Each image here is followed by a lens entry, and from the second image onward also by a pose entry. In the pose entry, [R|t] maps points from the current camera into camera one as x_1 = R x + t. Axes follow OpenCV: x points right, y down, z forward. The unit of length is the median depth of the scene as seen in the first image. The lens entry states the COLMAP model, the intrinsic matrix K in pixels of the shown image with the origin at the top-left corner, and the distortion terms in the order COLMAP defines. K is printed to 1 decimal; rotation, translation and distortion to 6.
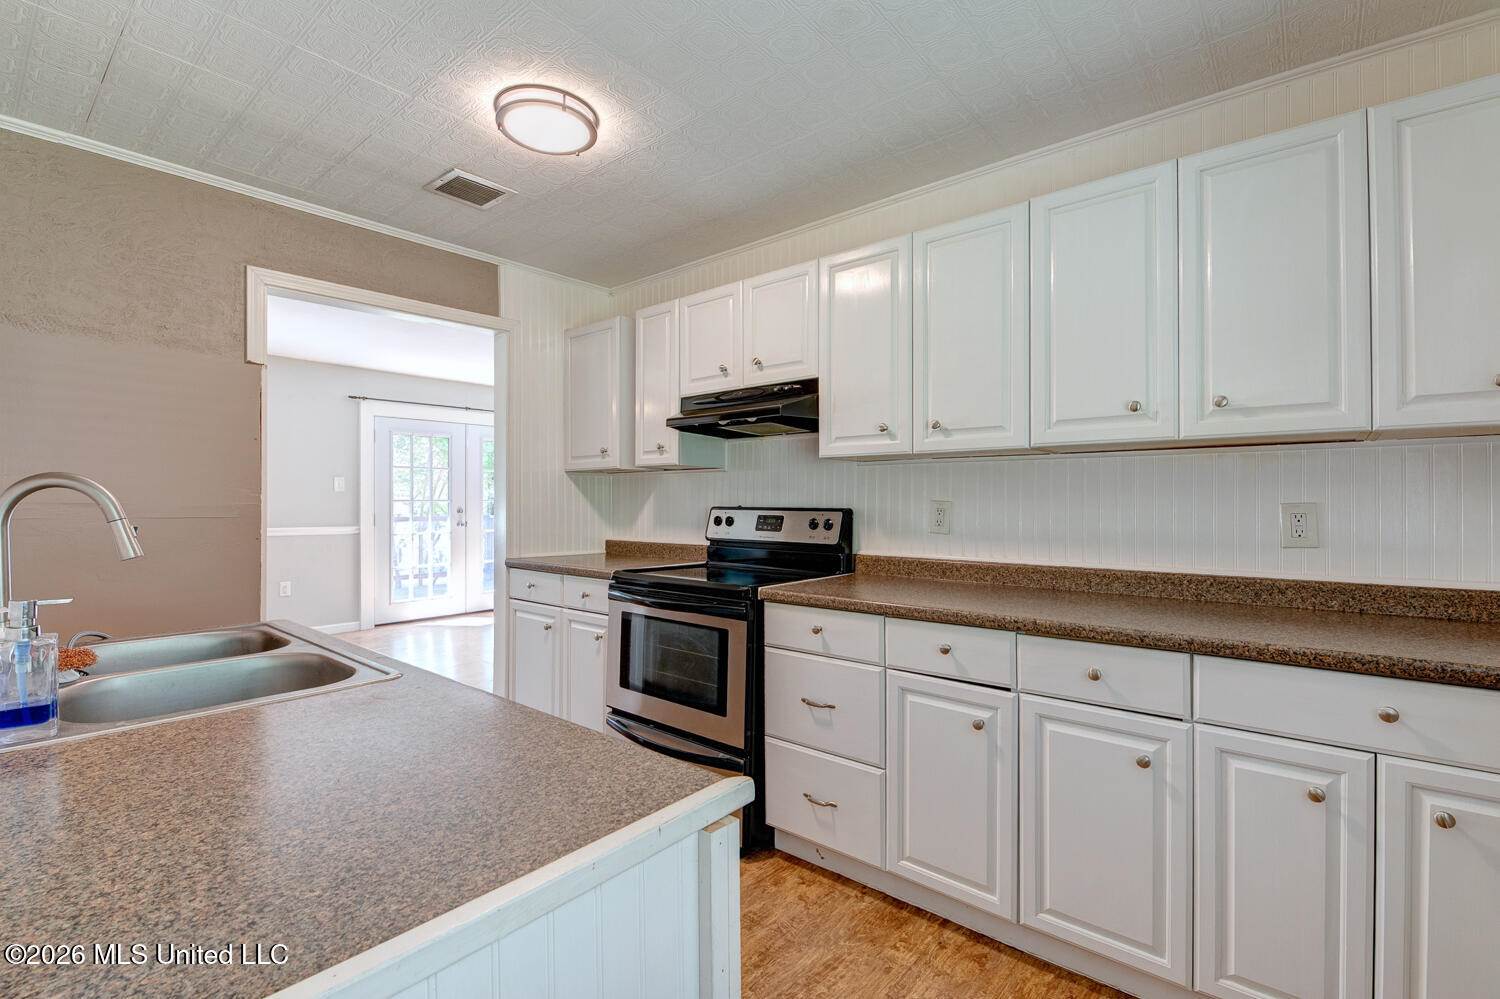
lens RADIAL K [[672.9, 0, 757.7], [0, 672.9, 496.0], [0, 0, 1]] dist [-0.001761, -0.003903]
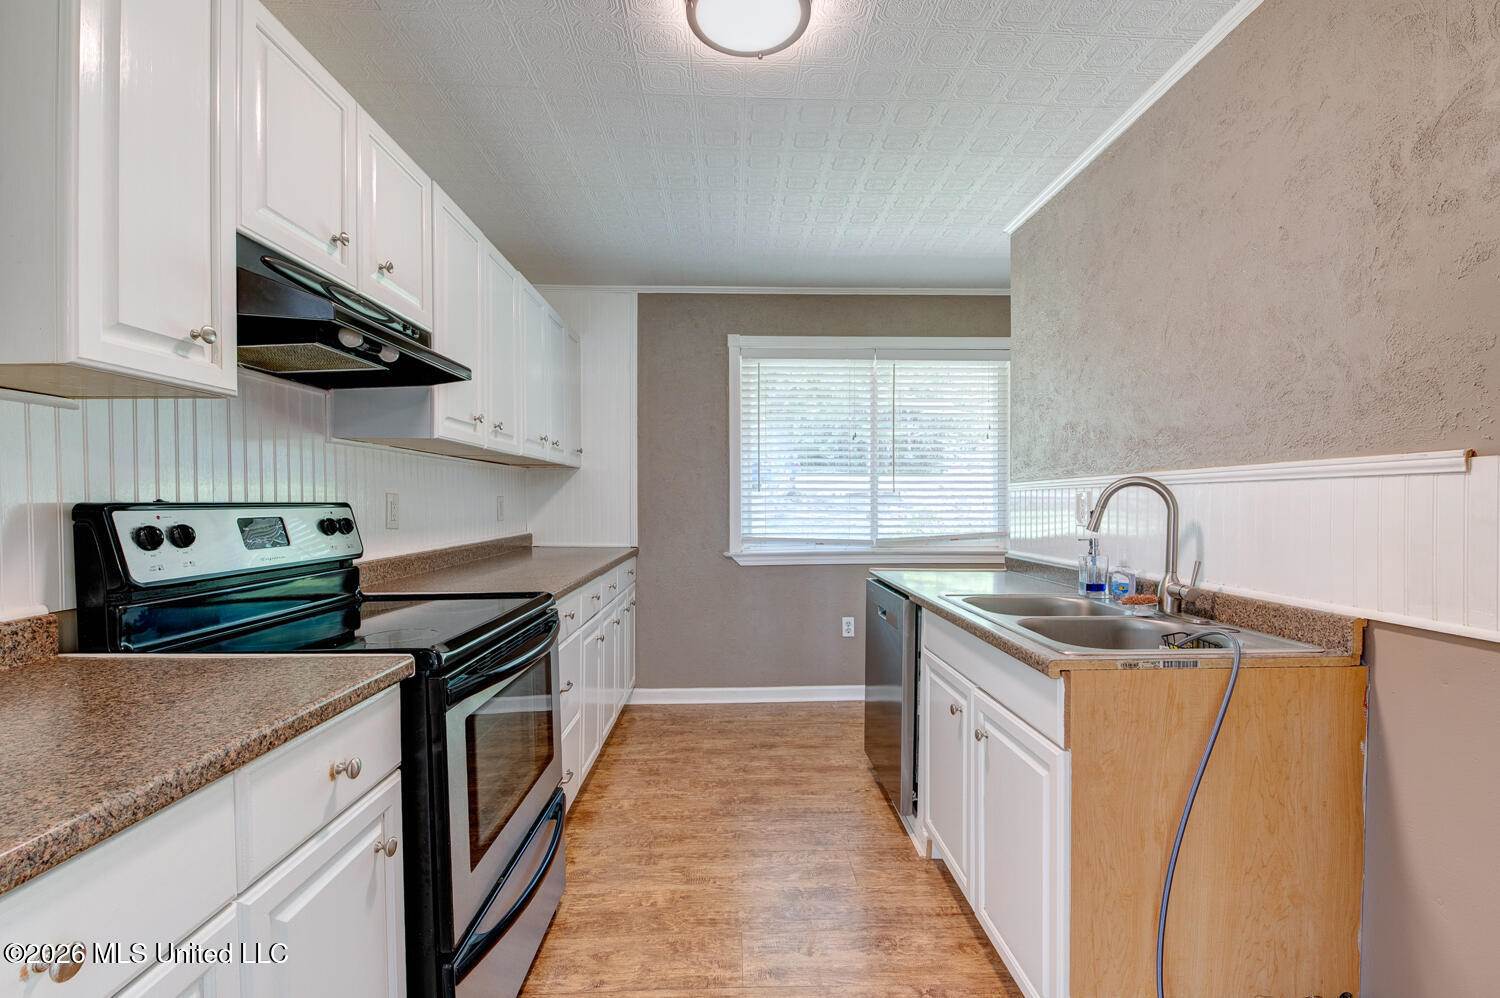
lens RADIAL K [[672.9, 0, 740.4], [0, 672.9, 509.9], [0, 0, 1]] dist [-0.001761, -0.003903]
pose [[-0.659782, -0.011817, 0.751364, -0.612012], [-0.005620, 0.999926, 0.010791, 0.014678], [-0.751436, 0.002897, -0.659799, 1.040396]]
